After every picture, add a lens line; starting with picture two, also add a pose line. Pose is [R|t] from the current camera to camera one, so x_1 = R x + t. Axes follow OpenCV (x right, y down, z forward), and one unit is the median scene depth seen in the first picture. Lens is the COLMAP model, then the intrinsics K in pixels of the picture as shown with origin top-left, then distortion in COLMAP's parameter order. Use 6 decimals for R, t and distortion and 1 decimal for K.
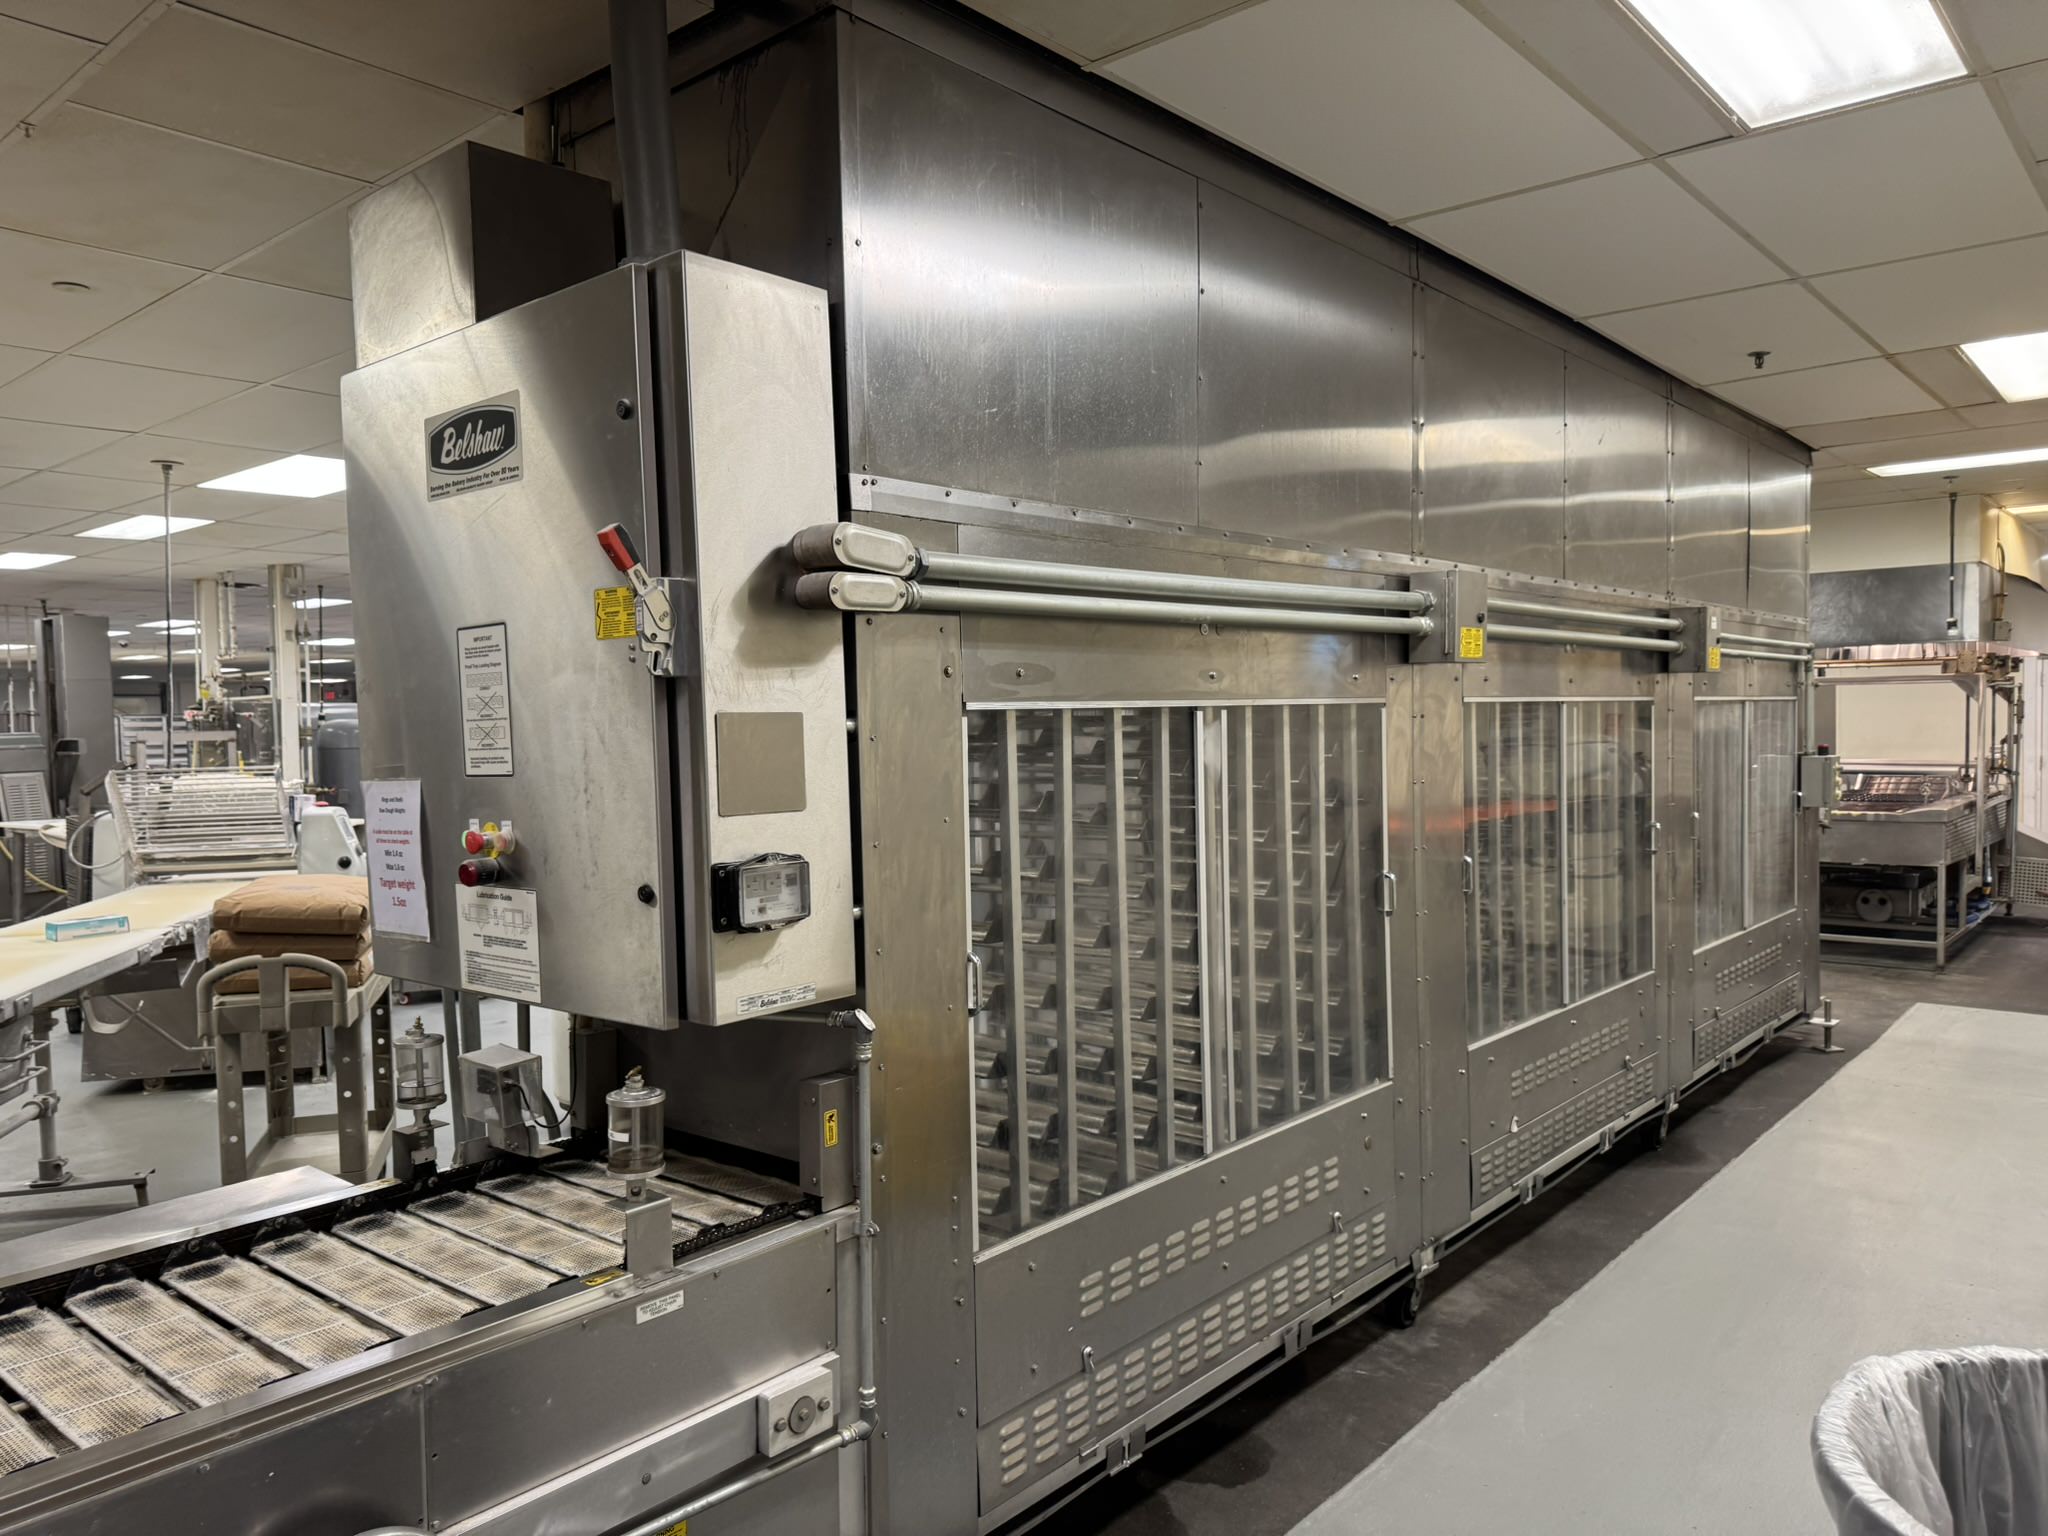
lens RADIAL K [[1460.1, 0, 1025.0], [0, 1460.1, 774.0], [0, 0, 1]] dist [0.037852, -0.045191]
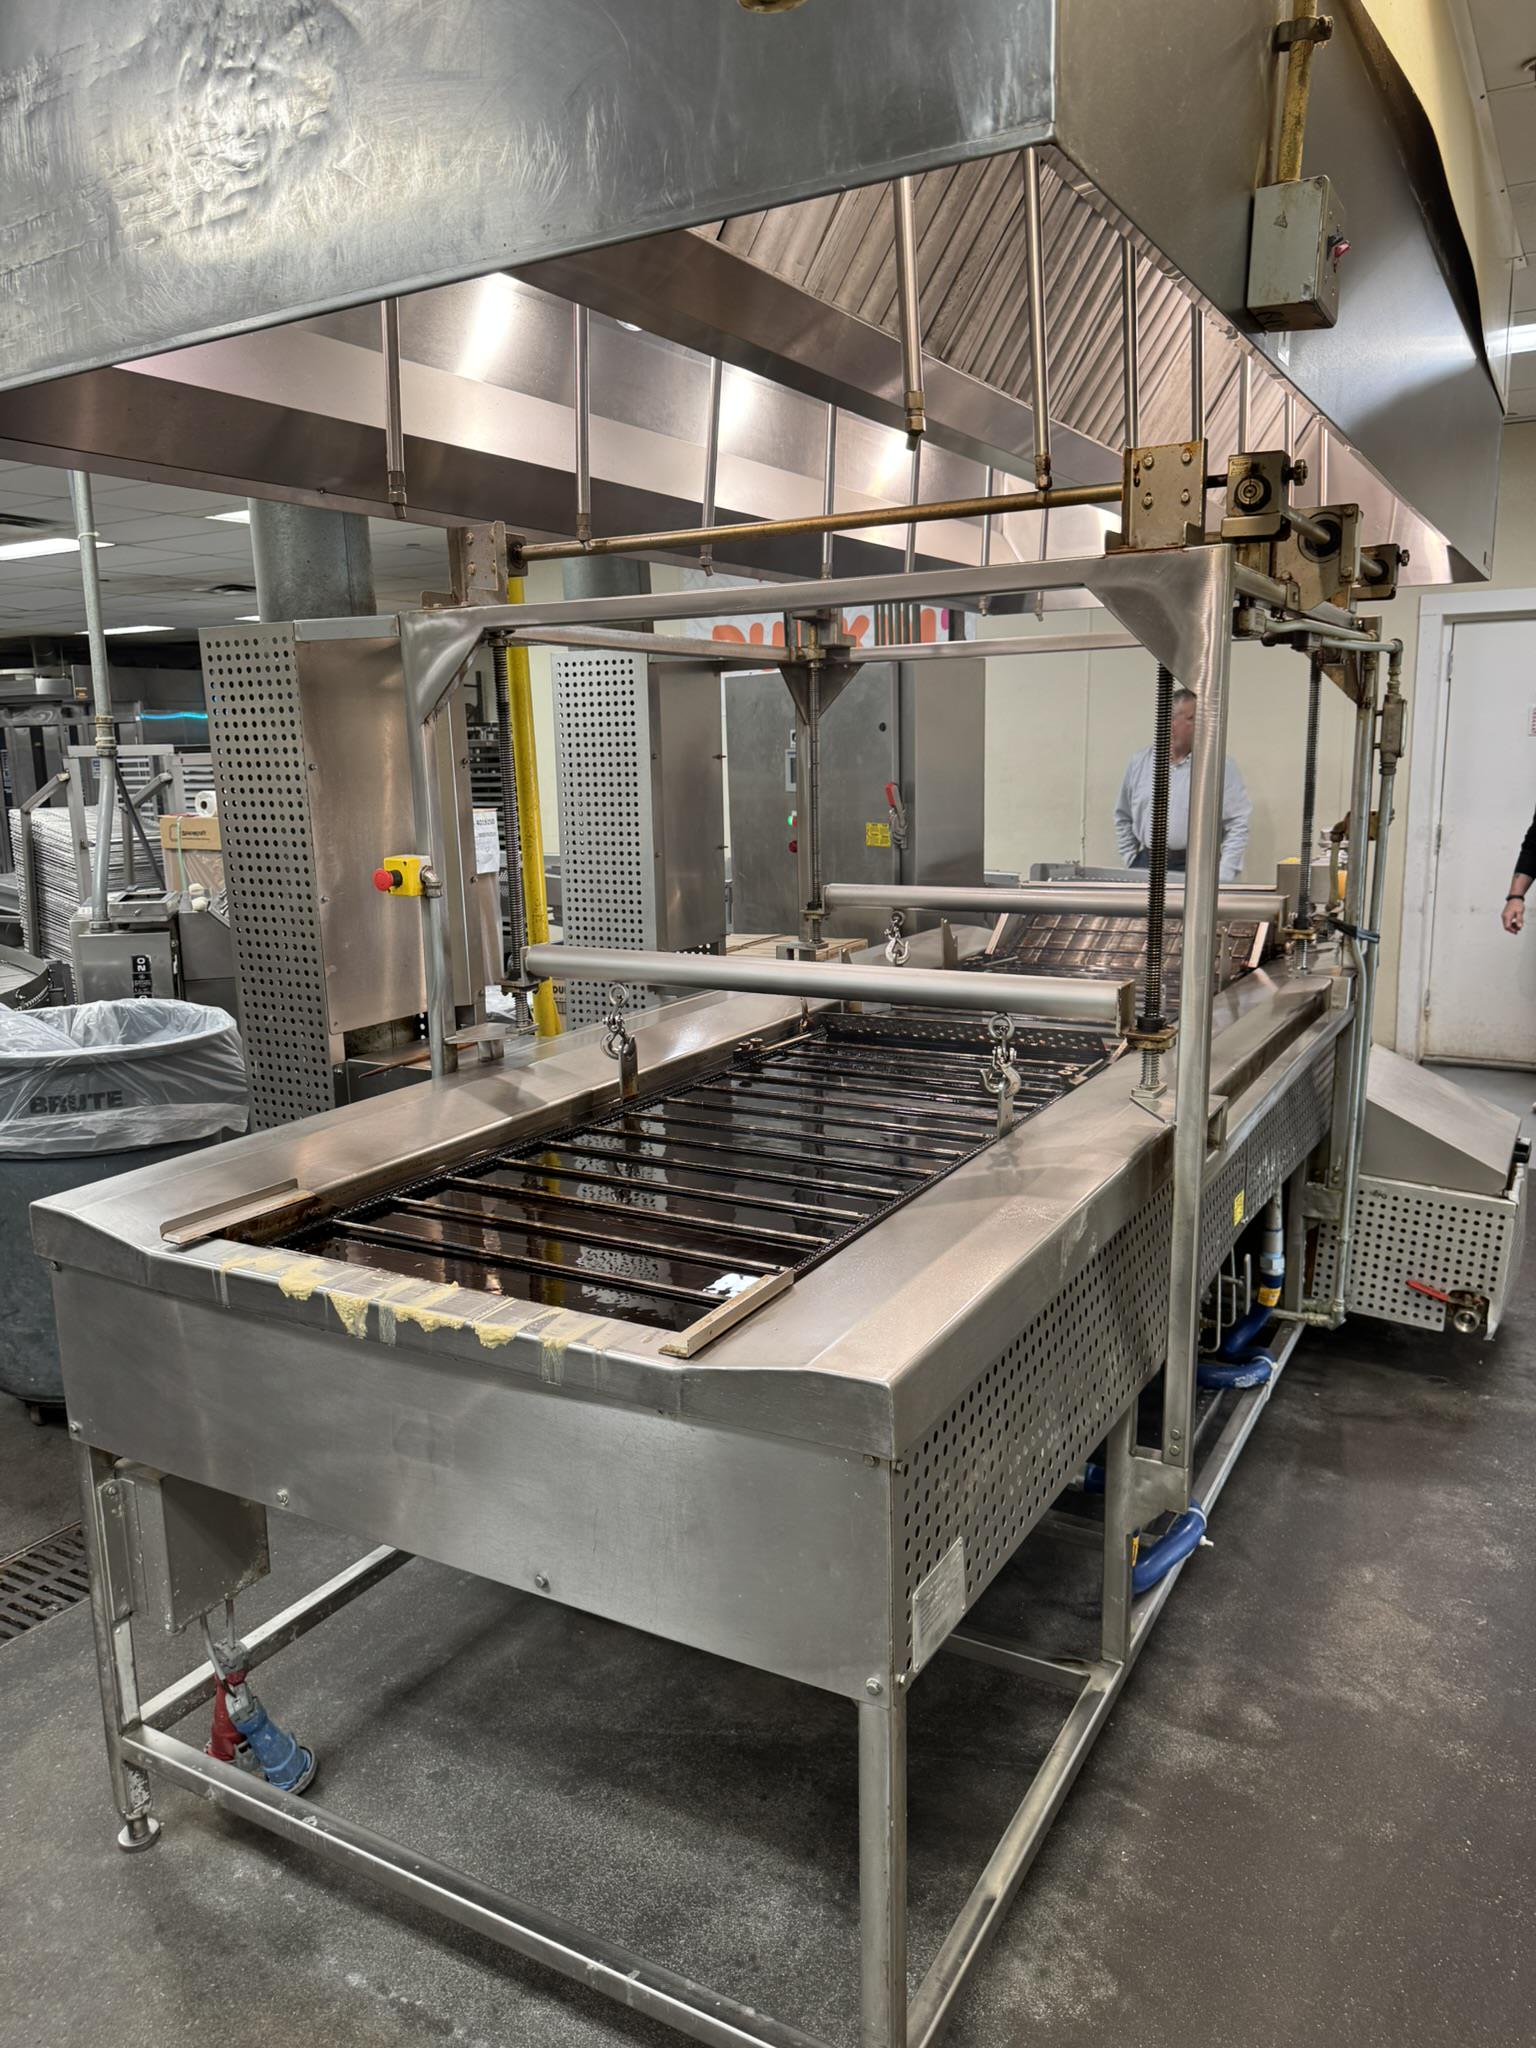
lens RADIAL K [[1460.1, 0, 768.3], [0, 1460.1, 1021.3], [0, 0, 1]] dist [0.037852, -0.045191]
pose [[0.981249, -0.038239, 0.188912, 0.487486], [0.010312, 0.989134, 0.146657, -0.029657], [-0.192468, -0.141959, 0.970981, 0.717365]]
